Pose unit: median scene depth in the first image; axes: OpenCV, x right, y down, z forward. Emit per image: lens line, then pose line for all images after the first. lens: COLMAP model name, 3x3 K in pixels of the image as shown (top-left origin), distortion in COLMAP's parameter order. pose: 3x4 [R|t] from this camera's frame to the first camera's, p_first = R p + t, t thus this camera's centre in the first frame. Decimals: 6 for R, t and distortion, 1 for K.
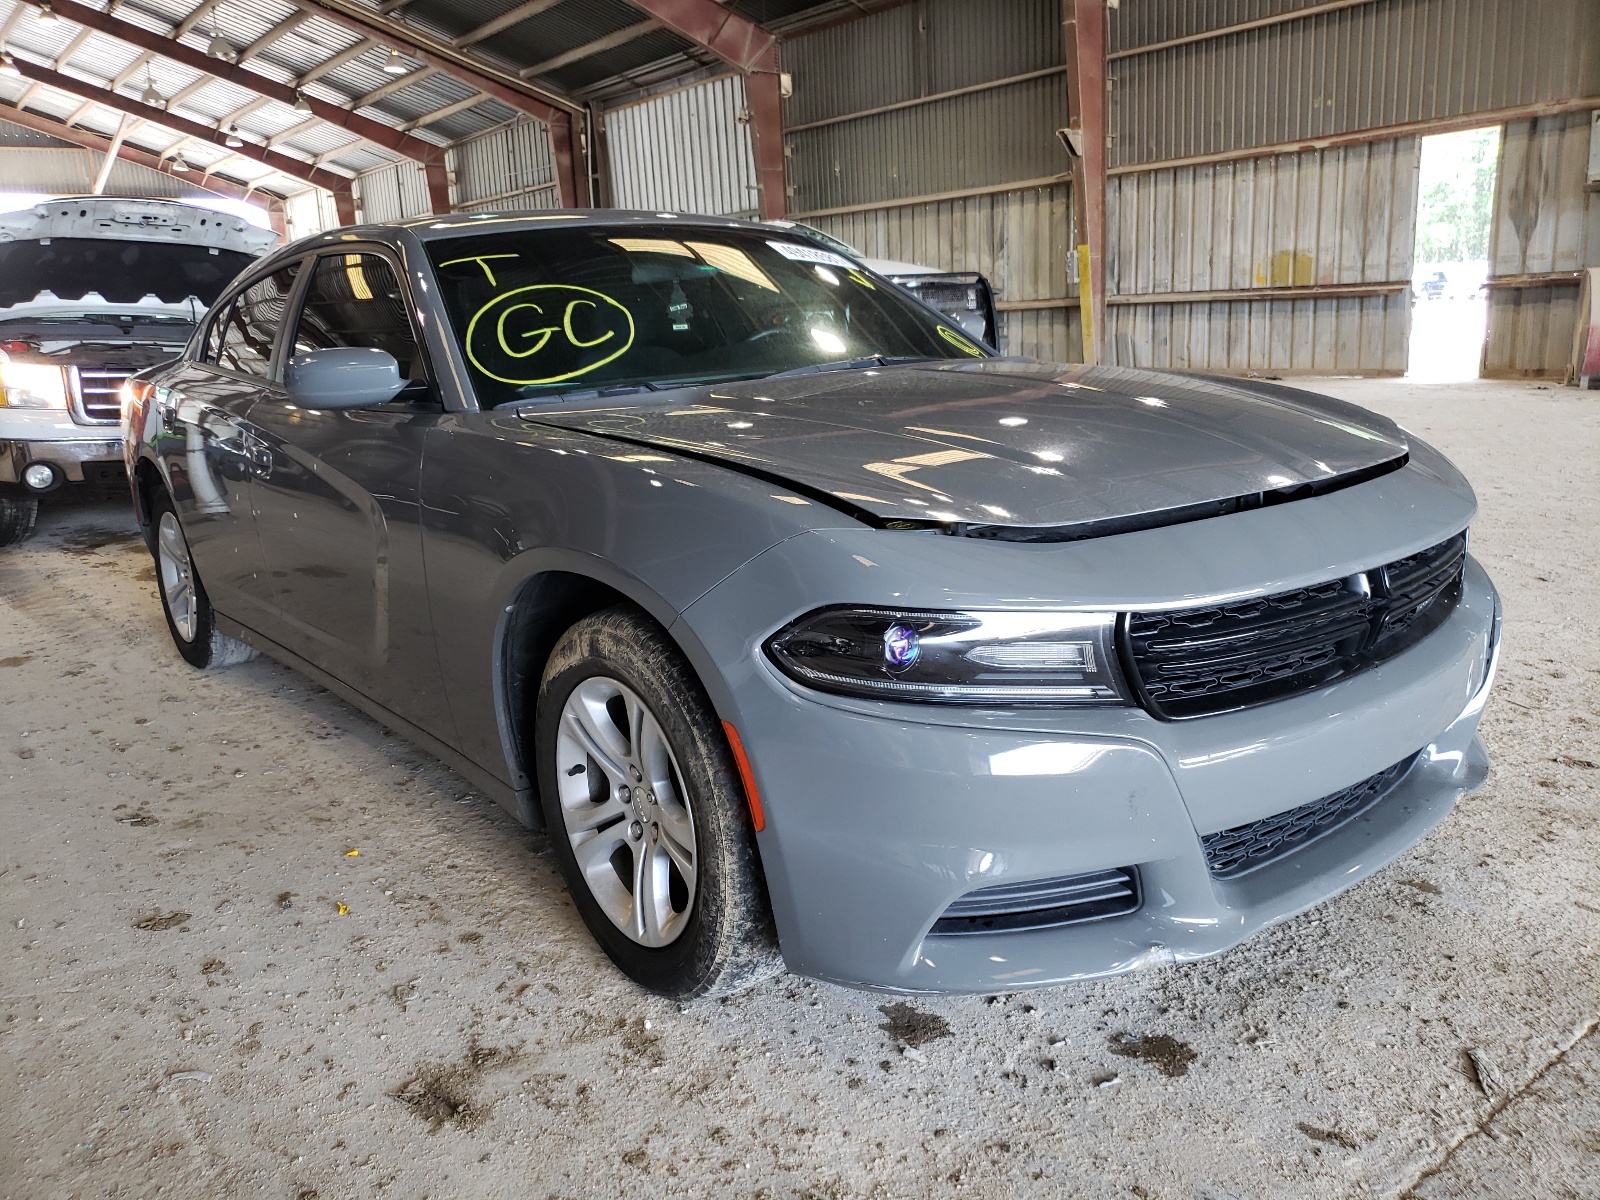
lens RADIAL K [[1263.2, 0, 800.0], [0, 1263.2, 600.0], [0, 0, 1]] dist [0.003598, 0.008592]
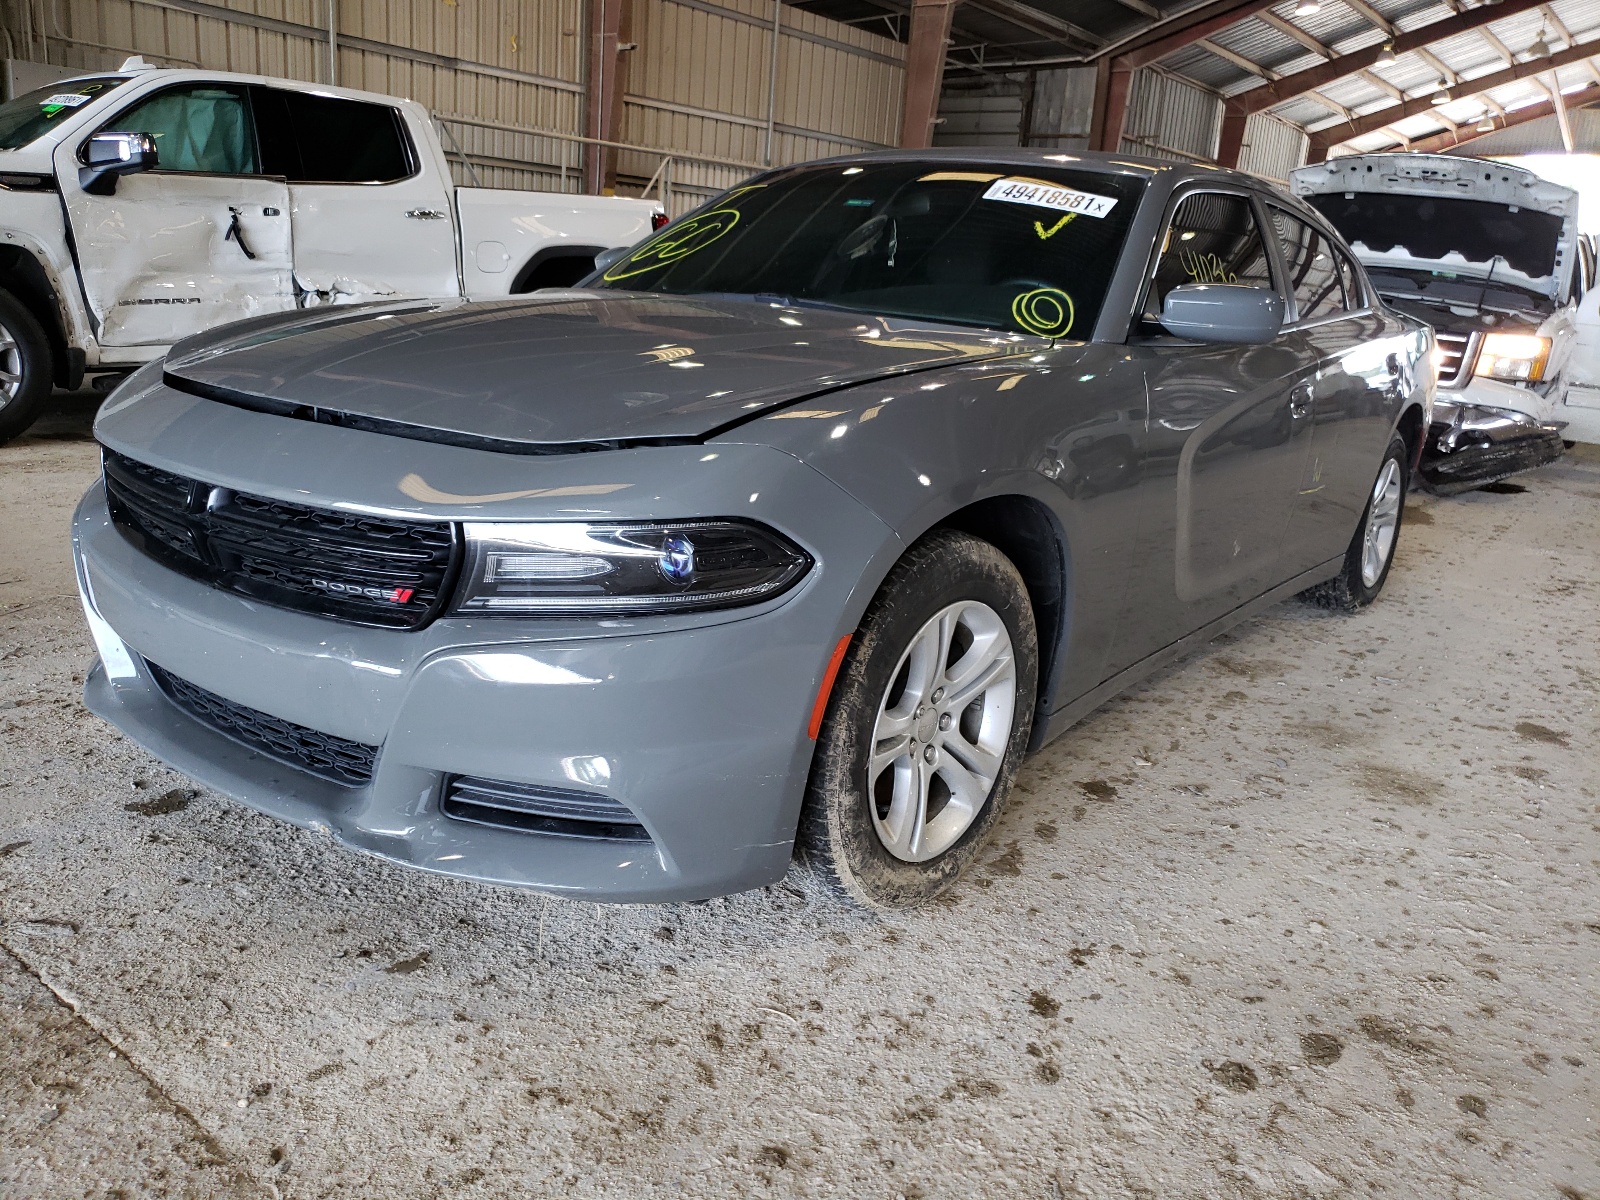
lens RADIAL K [[1263.2, 0, 800.0], [0, 1263.2, 600.0], [0, 0, 1]] dist [0.003598, 0.008592]
pose [[0.210656, 0.307766, -0.927849, 0.416905], [-0.288851, 0.926364, 0.241694, -0.087287], [0.933911, 0.217096, 0.284043, 0.325385]]
